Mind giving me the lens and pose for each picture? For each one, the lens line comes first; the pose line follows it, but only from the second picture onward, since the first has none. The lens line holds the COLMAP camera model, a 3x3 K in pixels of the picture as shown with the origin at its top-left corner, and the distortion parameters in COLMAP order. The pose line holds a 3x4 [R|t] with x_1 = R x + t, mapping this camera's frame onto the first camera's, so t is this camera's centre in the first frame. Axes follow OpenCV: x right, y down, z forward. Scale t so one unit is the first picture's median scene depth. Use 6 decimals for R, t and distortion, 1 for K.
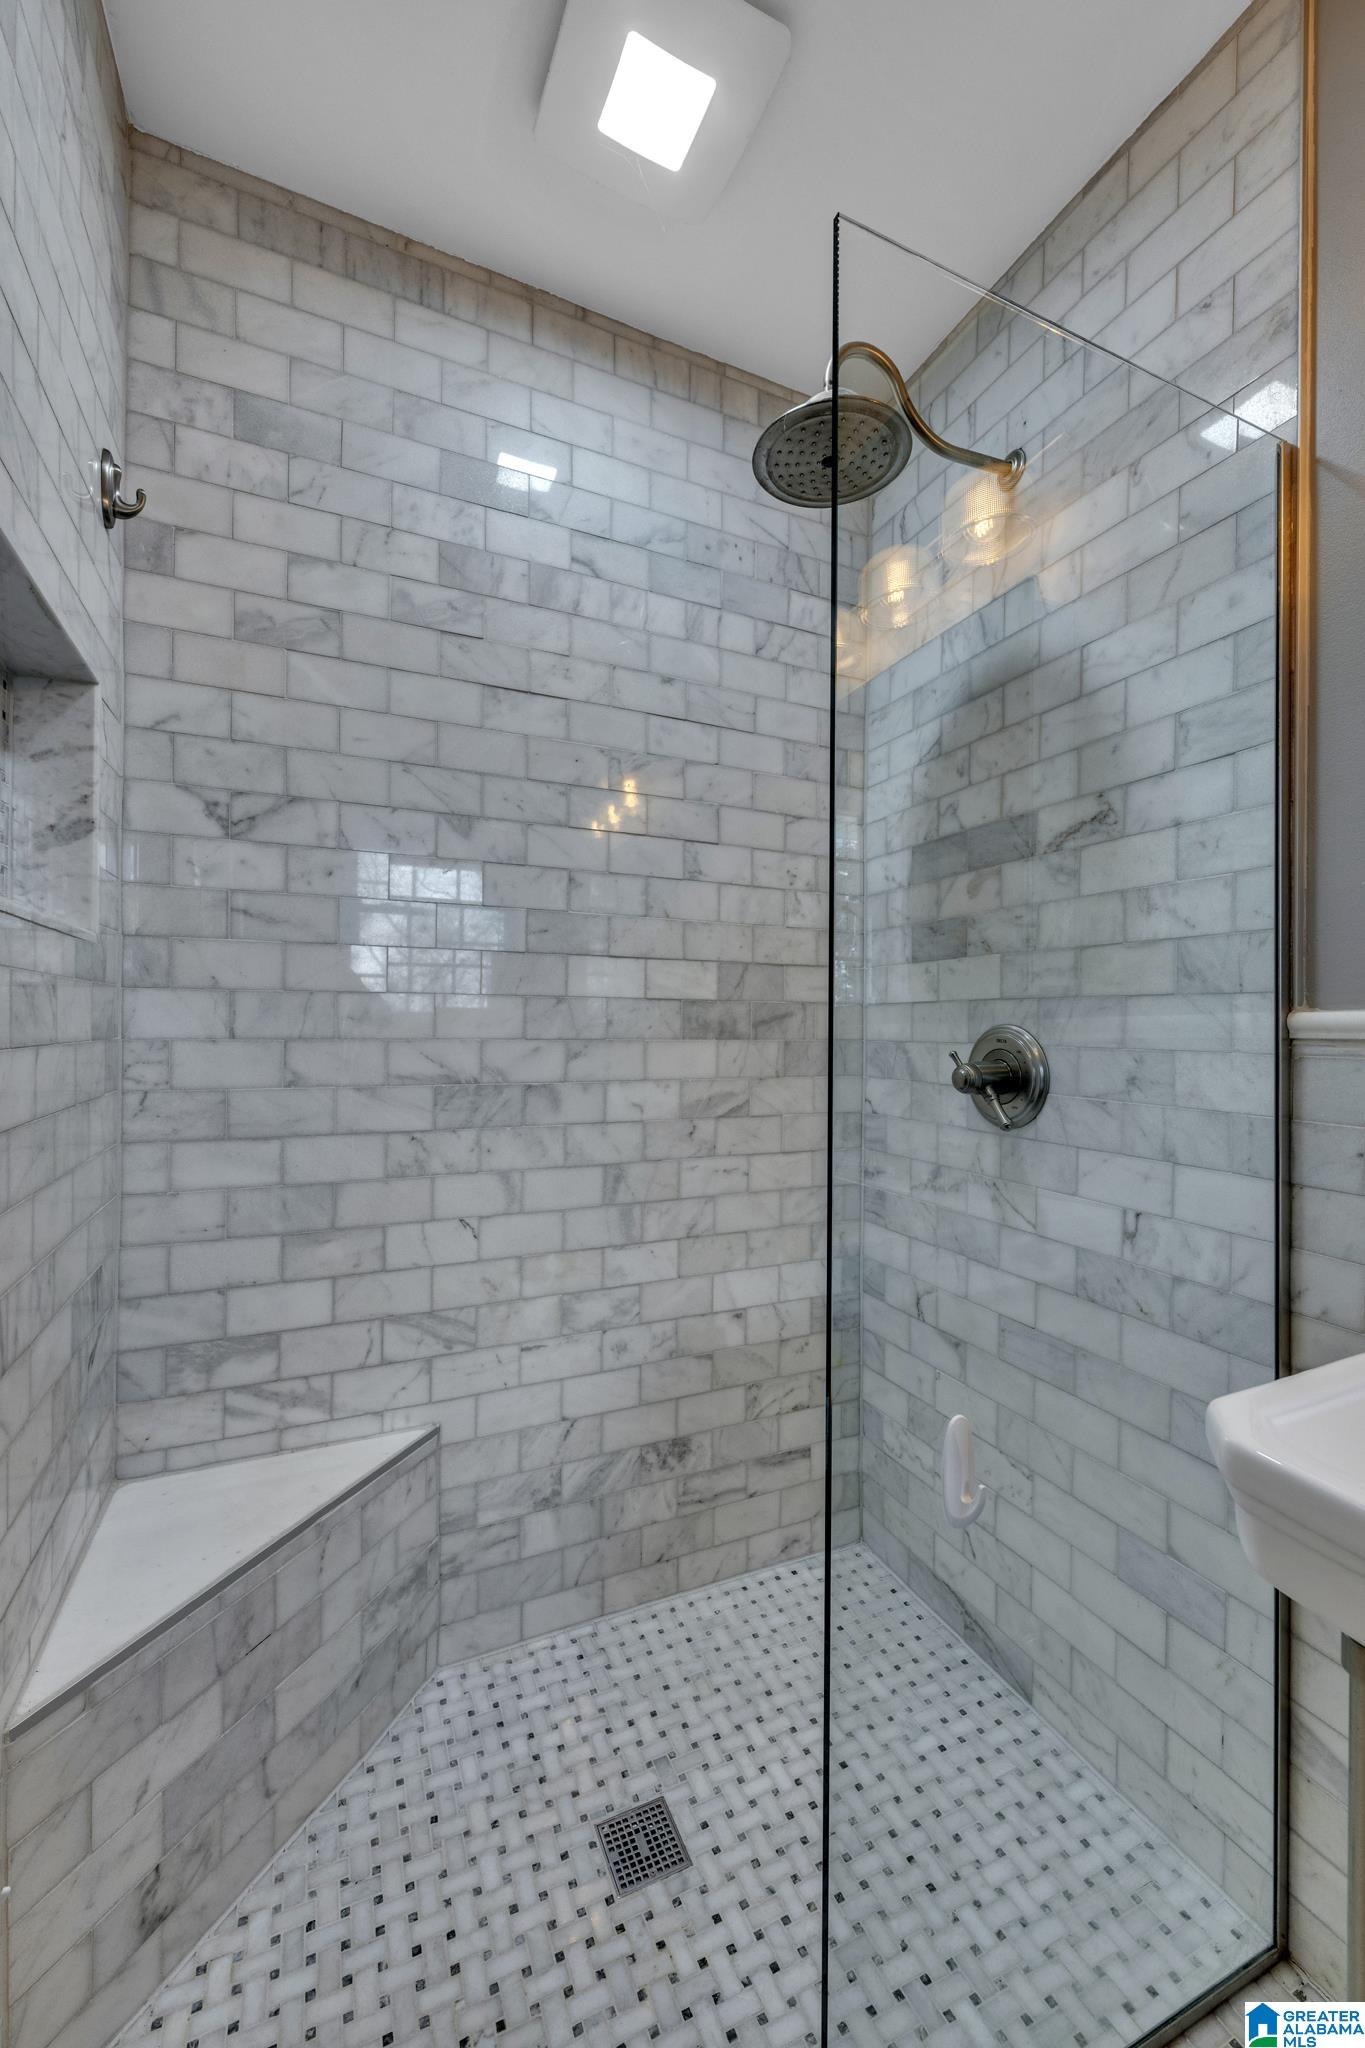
lens RADIAL K [[803.4, 0, 682.9], [0, 803.4, 1023.8], [0, 0, 1]] dist [-0.001987, 0.000370]
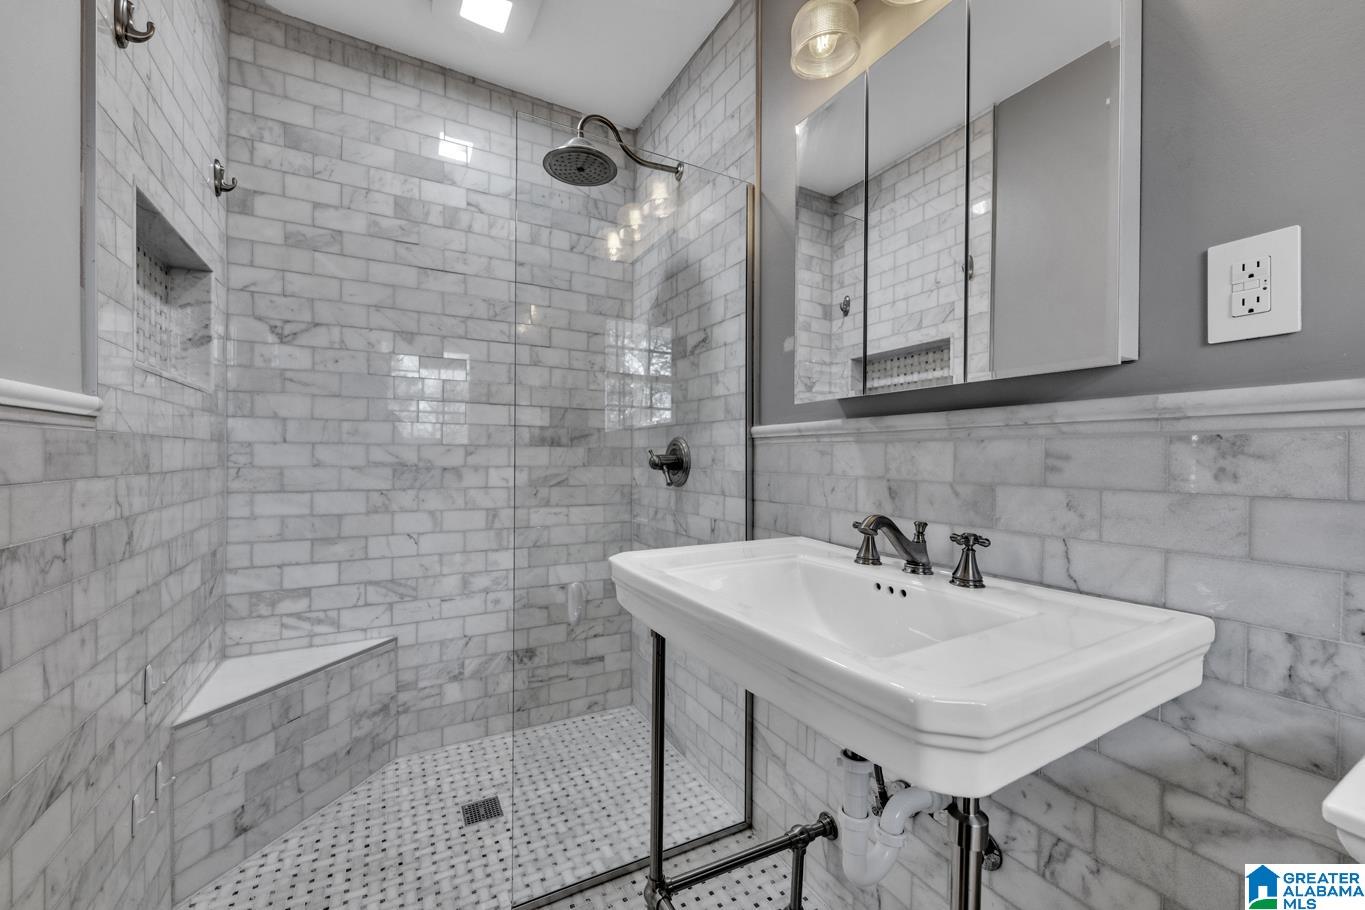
lens RADIAL K [[535.5, 0, 677.6], [0, 535.5, 456.9], [0, 0, 1]] dist [-0.001987, 0.000370]
pose [[0.996928, -0.002684, 0.078283, 0.312959], [0.002477, 0.999993, 0.002748, 0.052129], [-0.078289, -0.002546, 0.996927, -0.413212]]
